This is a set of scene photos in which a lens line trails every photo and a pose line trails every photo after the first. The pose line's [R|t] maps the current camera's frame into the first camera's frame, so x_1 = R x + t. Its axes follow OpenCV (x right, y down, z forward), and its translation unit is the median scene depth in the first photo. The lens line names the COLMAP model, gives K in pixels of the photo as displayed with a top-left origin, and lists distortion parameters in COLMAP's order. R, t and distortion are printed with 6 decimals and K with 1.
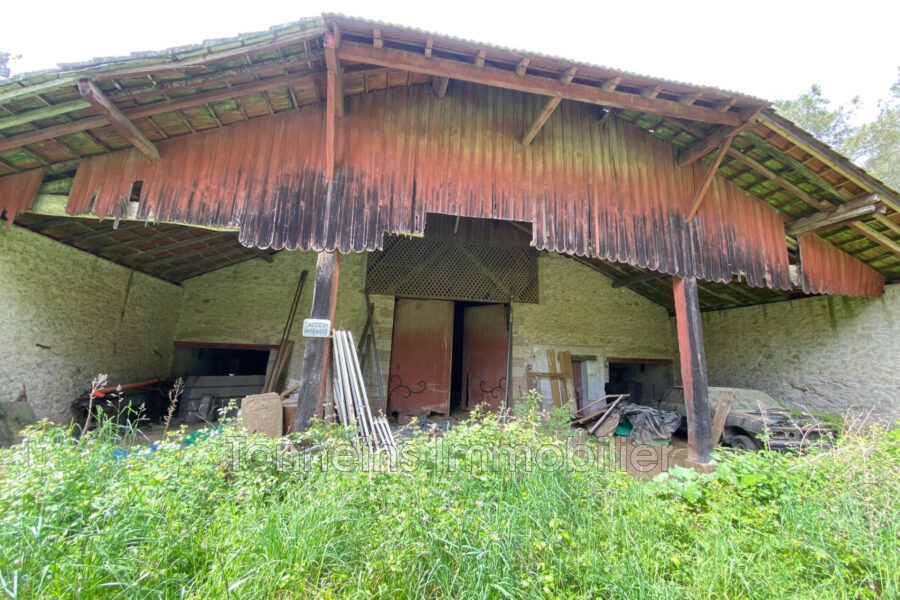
lens RADIAL K [[354.8, 0, 452.5], [0, 354.8, 295.5], [0, 0, 1]] dist [0.032719, -0.029888]
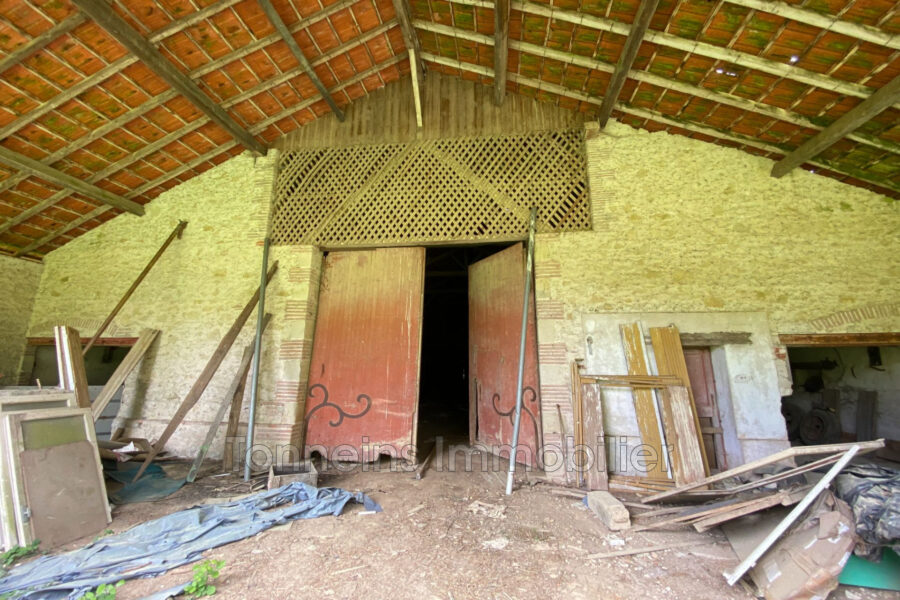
lens RADIAL K [[354.8, 0, 452.5], [0, 354.8, 295.5], [0, 0, 1]] dist [0.032719, -0.029888]
pose [[0.947727, -0.089495, -0.306275, 0.221691], [0.079773, 0.995835, -0.044141, 0.127098], [0.308950, 0.017402, 0.950919, 0.531819]]
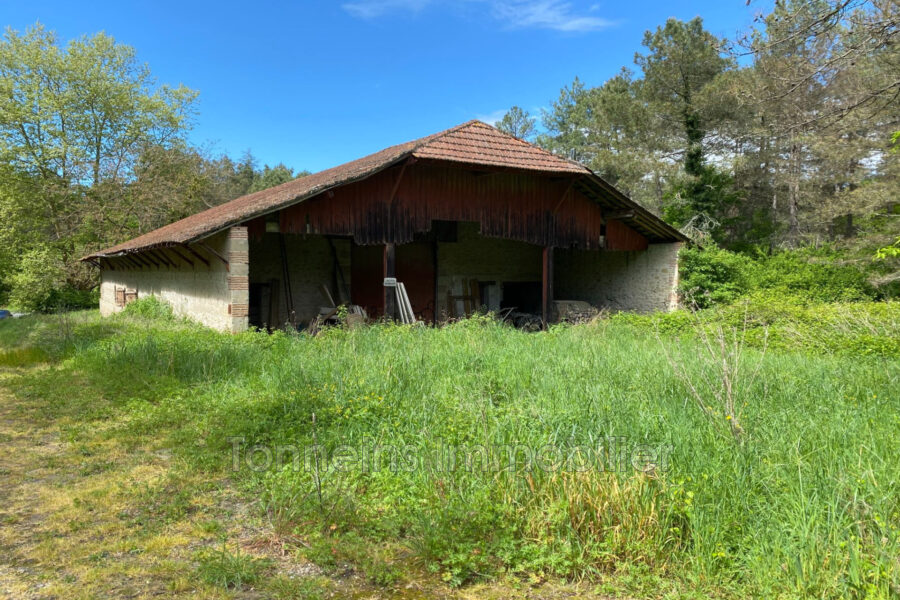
lens RADIAL K [[635.9, 0, 450.0], [0, 635.9, 300.0], [0, 0, 1]] dist [0.079030, -0.130417]
pose [[0.936314, -0.042679, 0.348560, -0.627793], [-0.037670, 0.974652, 0.220531, -0.299364], [-0.349137, -0.219617, 0.910973, -1.190260]]
